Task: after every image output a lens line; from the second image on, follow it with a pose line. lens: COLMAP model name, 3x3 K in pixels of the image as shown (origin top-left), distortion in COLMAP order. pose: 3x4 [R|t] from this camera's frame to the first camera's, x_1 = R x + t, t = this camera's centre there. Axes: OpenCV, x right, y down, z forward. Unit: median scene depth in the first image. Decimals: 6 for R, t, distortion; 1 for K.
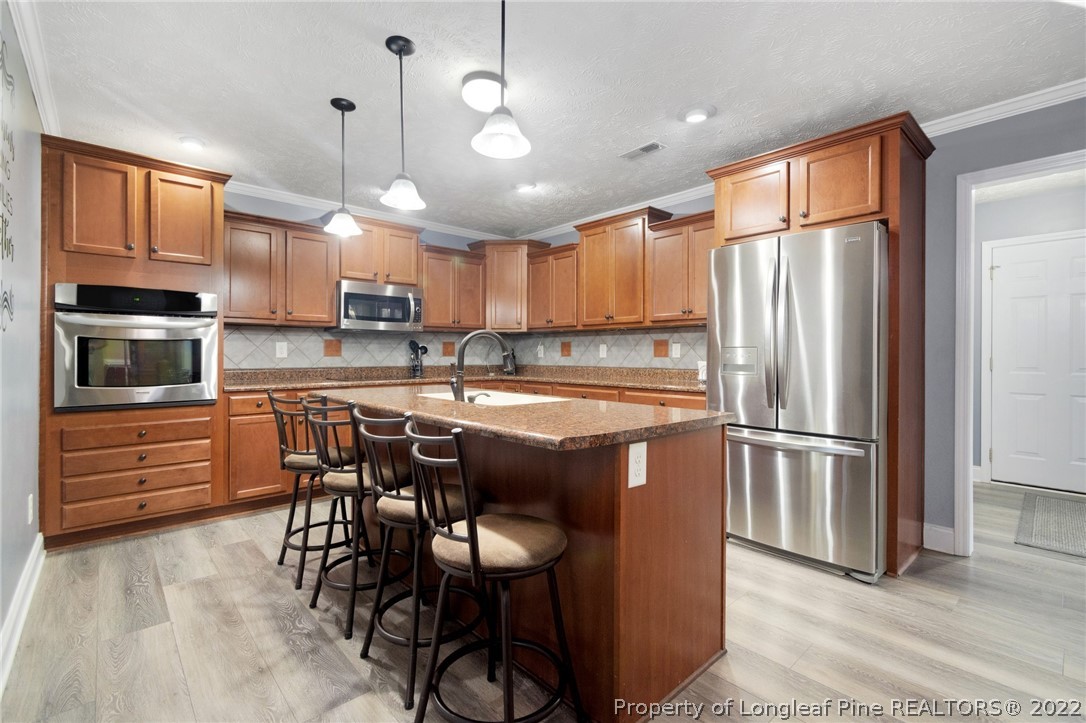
lens RADIAL K [[494.4, 0, 542.1], [0, 494.4, 352.8], [0, 0, 1]] dist [-0.012208, -0.000244]
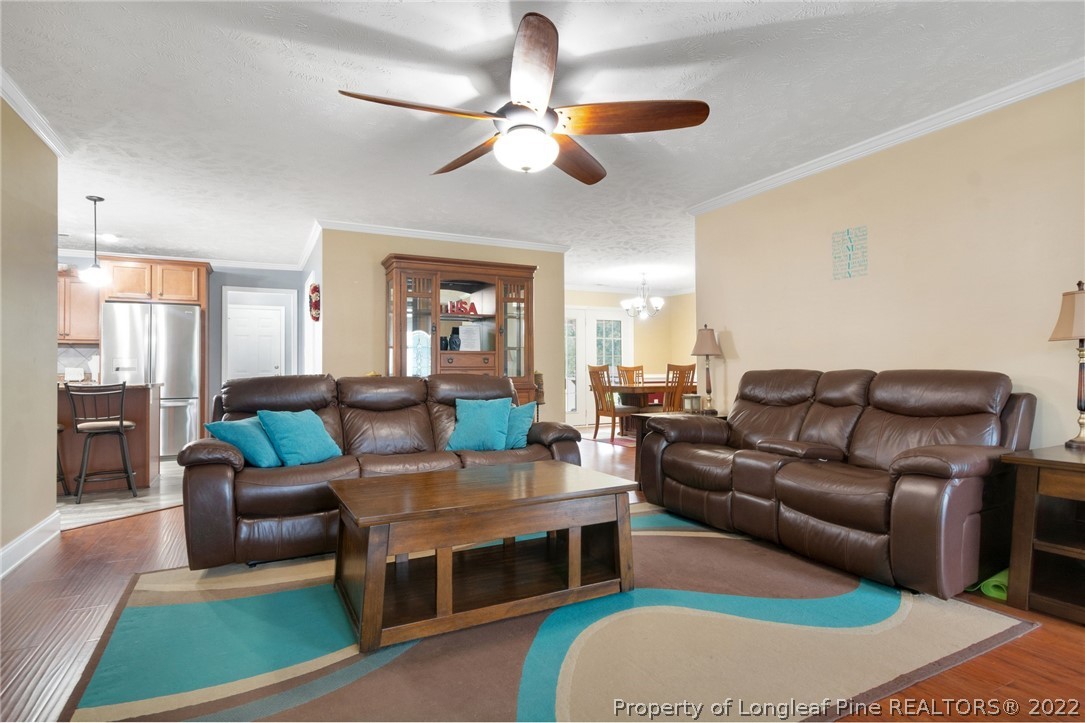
lens RADIAL K [[561.0, 0, 549.6], [0, 561.0, 358.5], [0, 0, 1]] dist [-0.006086, -0.000005]
pose [[0.233243, 0.014145, 0.972316, -0.906642], [0.006773, 0.999846, -0.016170, 0.024895], [-0.972395, 0.010357, 0.233111, -0.748512]]
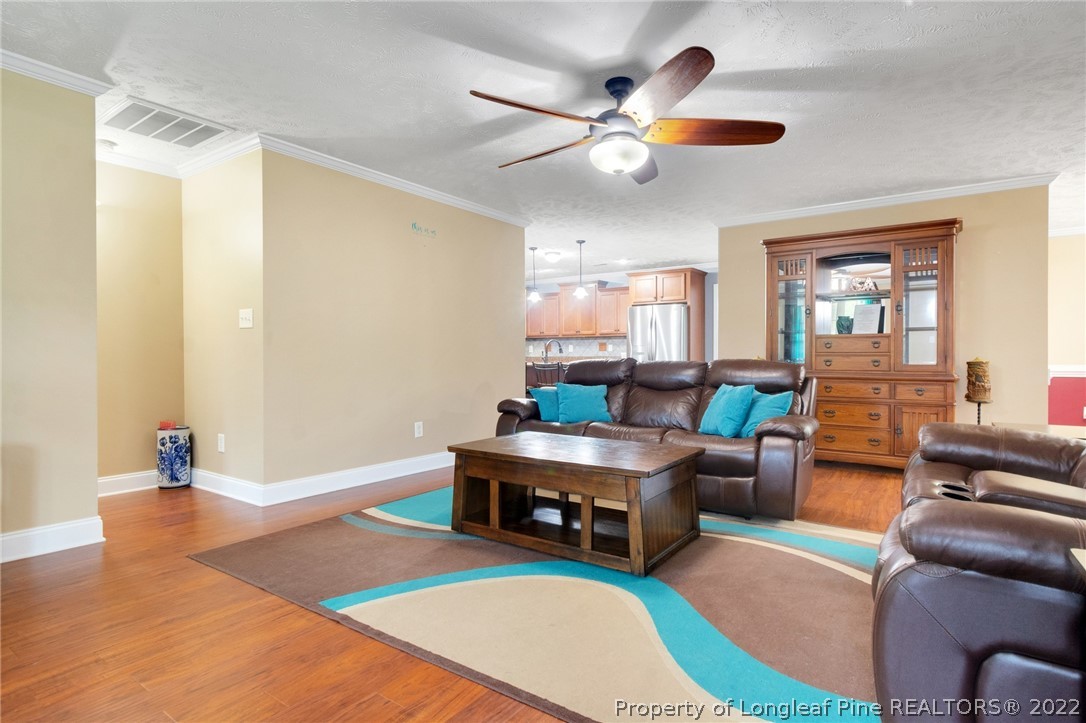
lens RADIAL K [[561.5, 0, 551.6], [0, 561.5, 363.2], [0, 0, 1]] dist [-0.006086, -0.000005]
pose [[0.970046, -0.006577, 0.242834, -0.542489], [0.003263, 0.999896, 0.014049, 0.026278], [-0.242901, -0.012835, 0.969966, -1.243659]]
